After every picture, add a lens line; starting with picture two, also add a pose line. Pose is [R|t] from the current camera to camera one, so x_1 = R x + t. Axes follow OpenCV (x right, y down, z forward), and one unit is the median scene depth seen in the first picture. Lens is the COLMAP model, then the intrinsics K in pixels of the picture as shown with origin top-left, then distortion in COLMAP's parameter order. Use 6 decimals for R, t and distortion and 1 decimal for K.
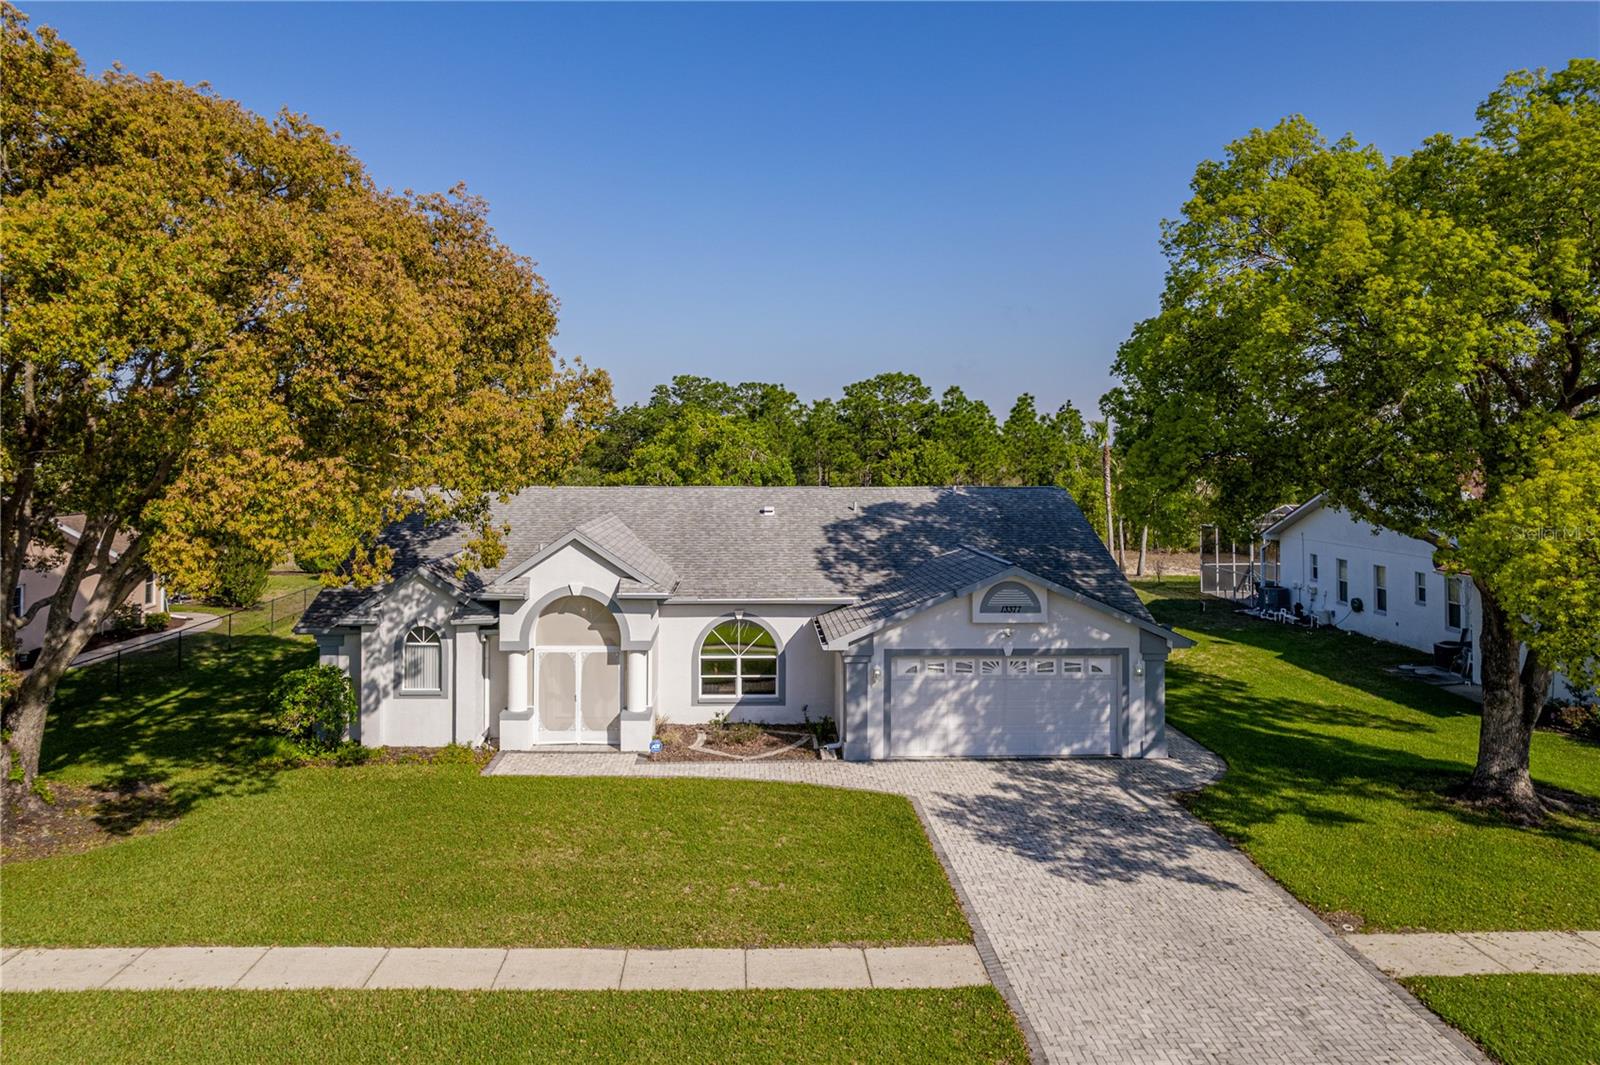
lens RADIAL K [[1061.7, 0, 789.4], [0, 1061.7, 461.1], [0, 0, 1]] dist [-0.034554, 0.001229]
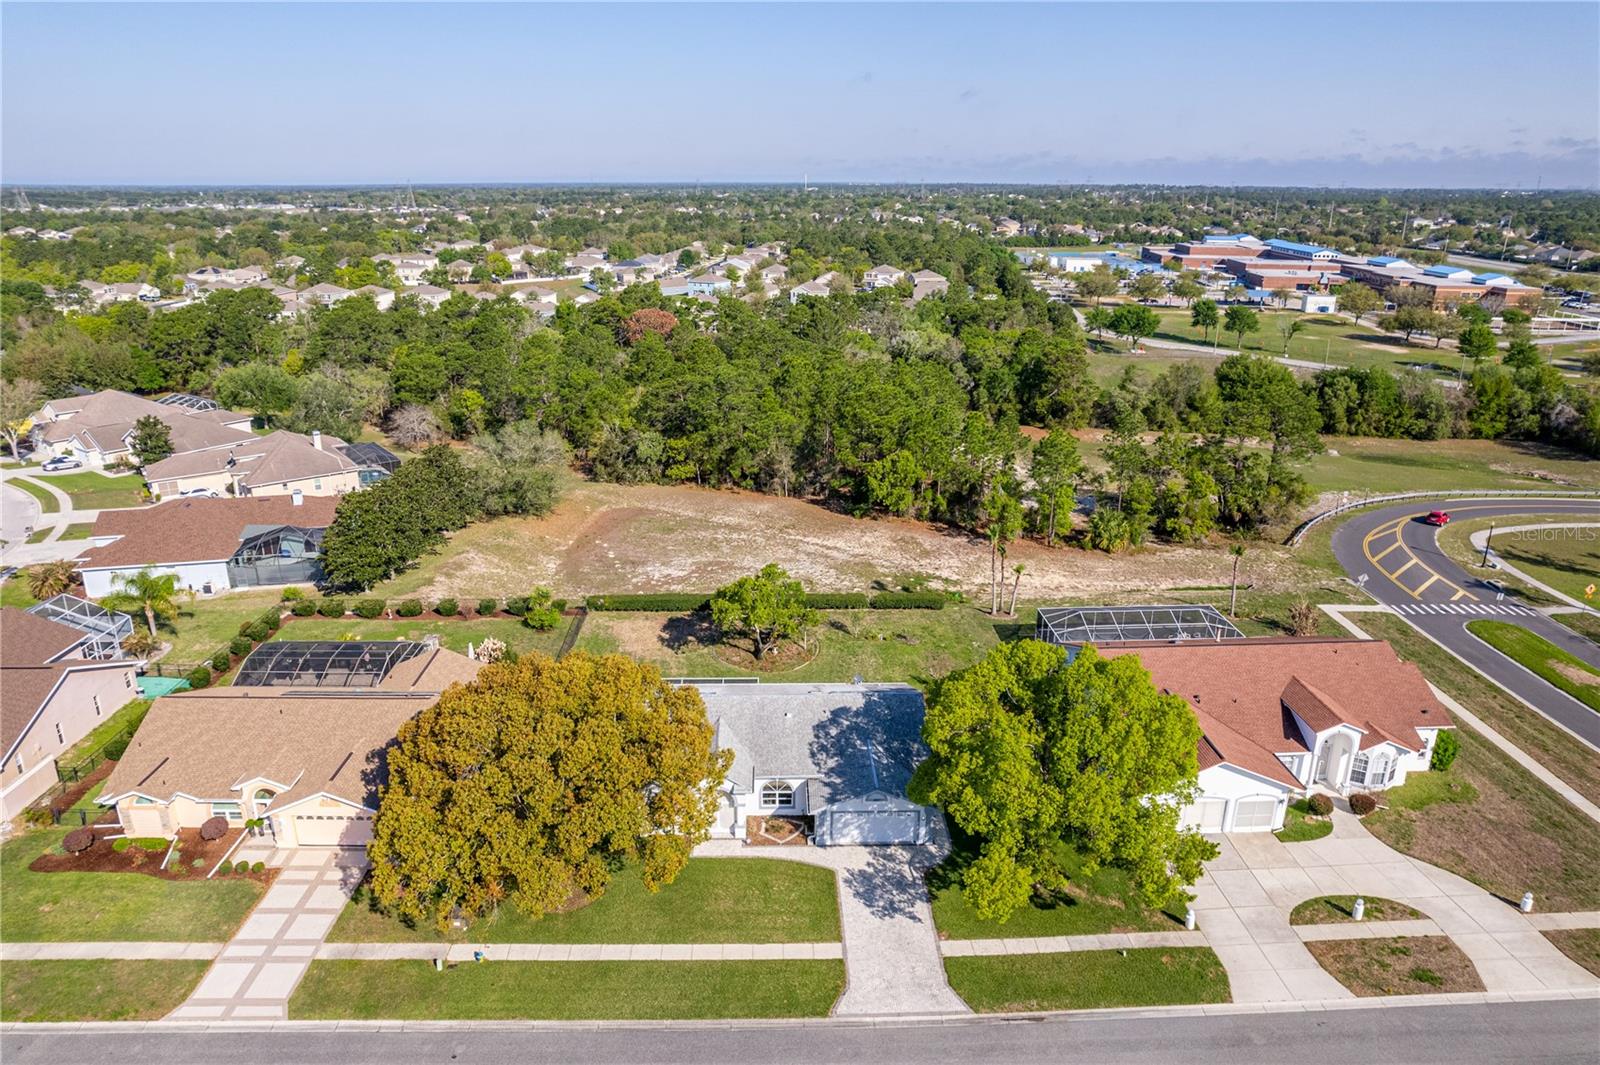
lens RADIAL K [[1047.4, 0, 794.9], [0, 1047.4, 529.4], [0, 0, 1]] dist [-0.081704, 0.077303]
pose [[0.999877, 0.008055, -0.013473, 0.028293], [-0.003420, 0.949481, 0.313806, -1.476047], [0.015320, -0.313721, 0.949392, -1.449466]]
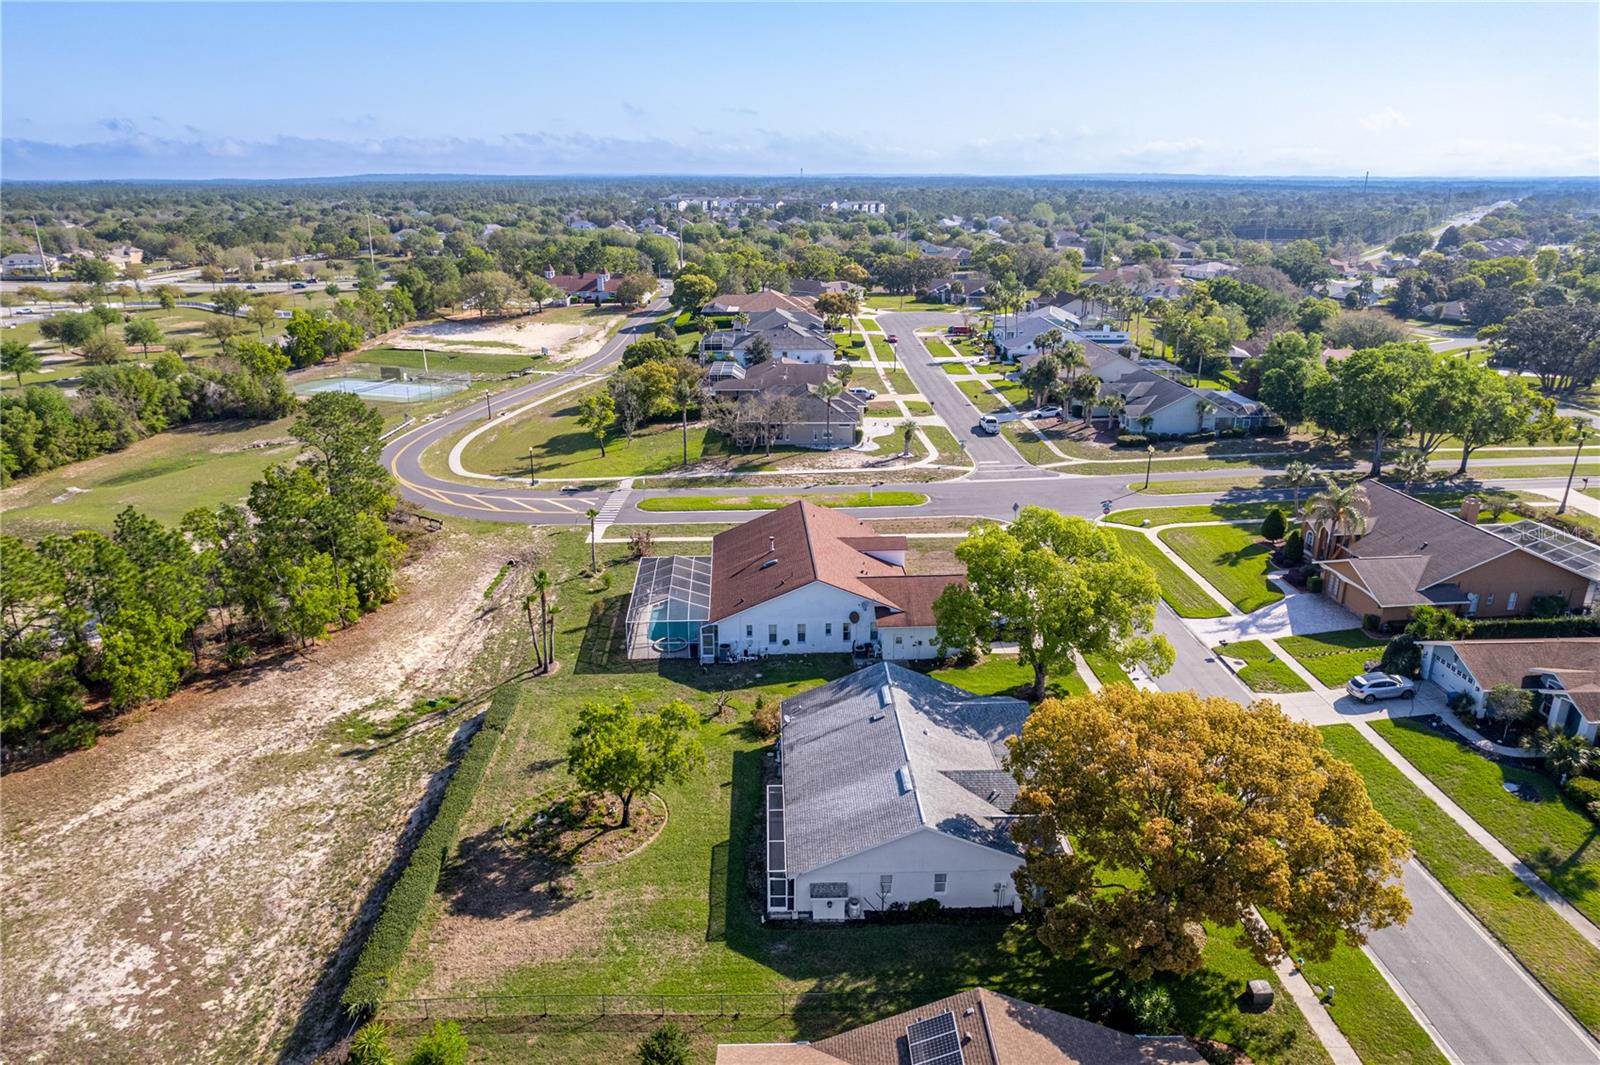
lens RADIAL K [[1061.7, 0, 789.4], [0, 1061.7, 461.1], [0, 0, 1]] dist [-0.034554, 0.001229]
pose [[0.015862, -0.259721, 0.965554, -2.880091], [0.007407, 0.965679, 0.259633, -1.534147], [-0.999847, 0.003033, 0.017241, 1.759048]]
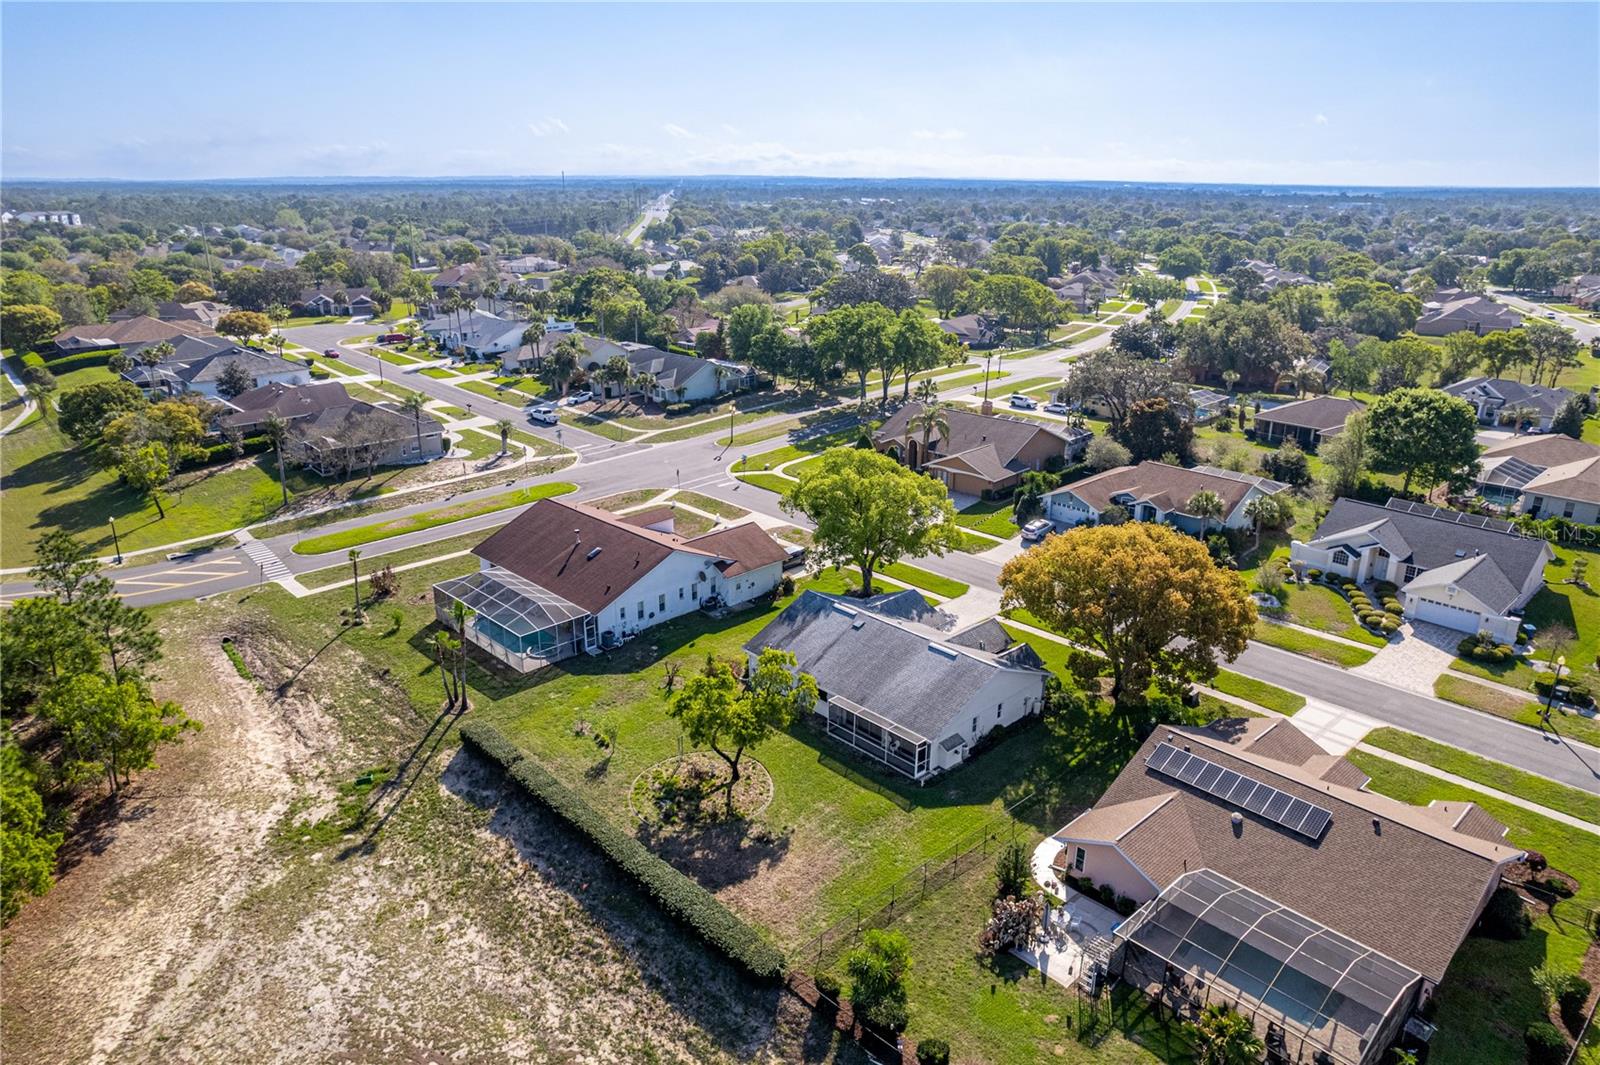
lens RADIAL K [[1029.1, 0, 794.7], [0, 1029.1, 531.9], [0, 0, 1]] dist [-0.083015, 0.081625]
pose [[-0.653321, -0.248520, 0.715129, -2.434819], [0.002024, 0.944010, 0.329909, -1.520361], [-0.757078, 0.216984, -0.616239, 4.001238]]
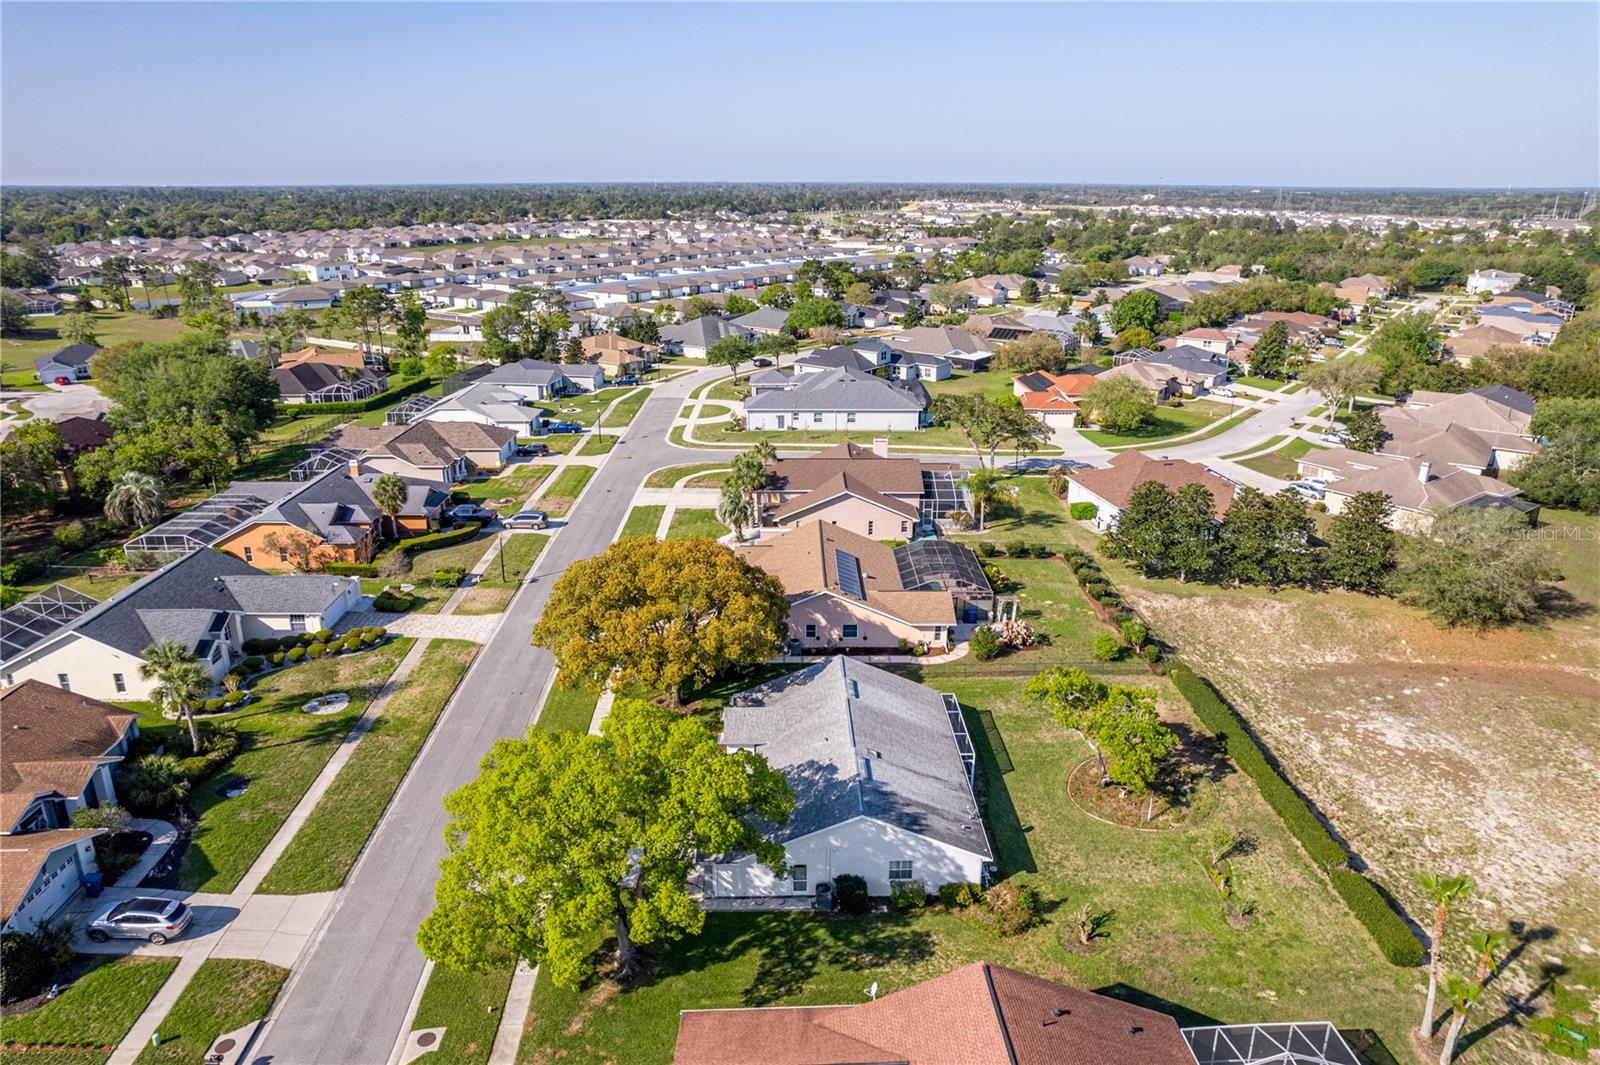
lens RADIAL K [[1042.3, 0, 800.0], [0, 1042.3, 532.5], [0, 0, 1]] dist [-0.079318, 0.081648]
pose [[-0.016235, 0.324978, -0.945582, 2.684111], [-0.008842, 0.945623, 0.325143, -1.514347], [0.999829, 0.013639, -0.012479, 1.364619]]
